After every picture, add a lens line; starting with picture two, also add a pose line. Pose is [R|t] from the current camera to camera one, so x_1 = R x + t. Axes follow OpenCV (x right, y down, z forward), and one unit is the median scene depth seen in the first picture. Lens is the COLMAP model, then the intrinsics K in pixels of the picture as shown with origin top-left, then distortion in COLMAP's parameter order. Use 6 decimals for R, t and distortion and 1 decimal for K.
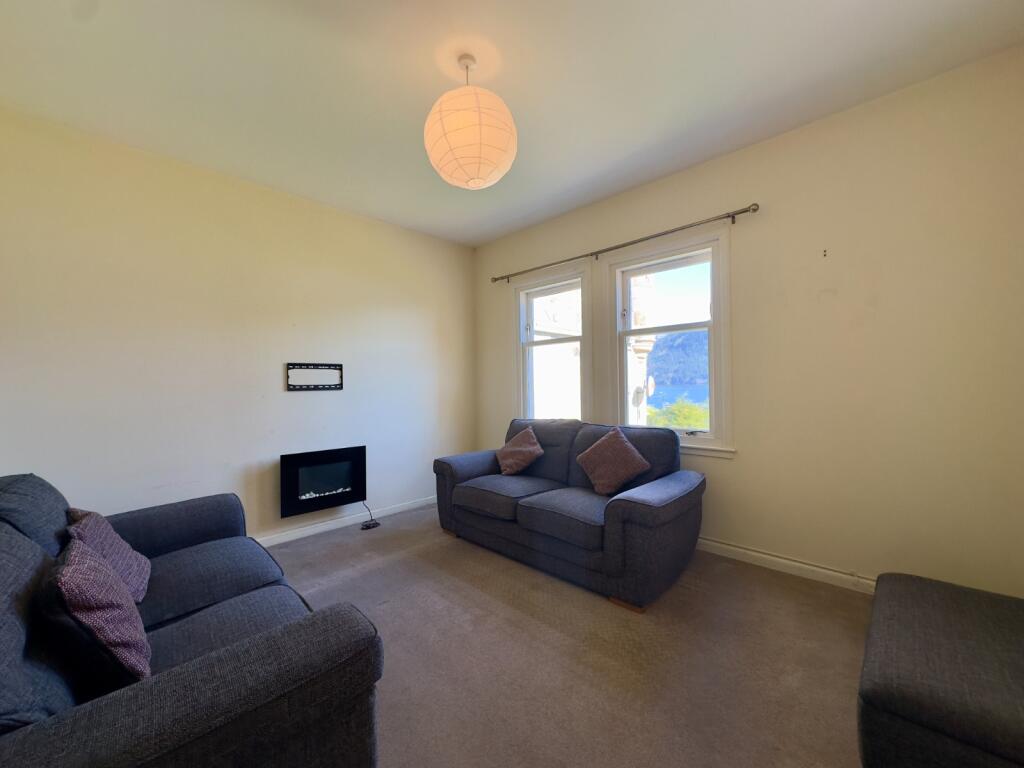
lens RADIAL K [[412.1, 0, 515.6], [0, 412.1, 391.0], [0, 0, 1]] dist [-0.000027, -0.000267]
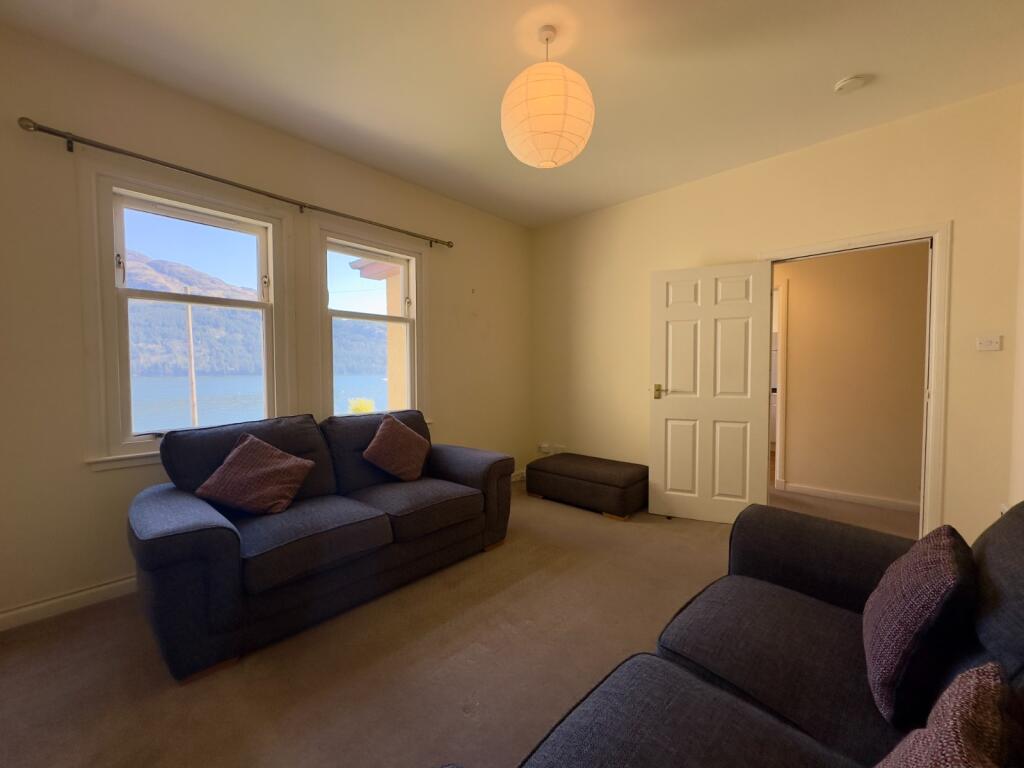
lens RADIAL K [[412.1, 0, 517.6], [0, 412.1, 386.1], [0, 0, 1]] dist [-0.000027, -0.000267]
pose [[-0.044005, -0.026422, 0.998682, -0.706565], [0.017179, 0.999482, 0.027200, 0.000954], [-0.998884, 0.018353, -0.043528, 0.707729]]
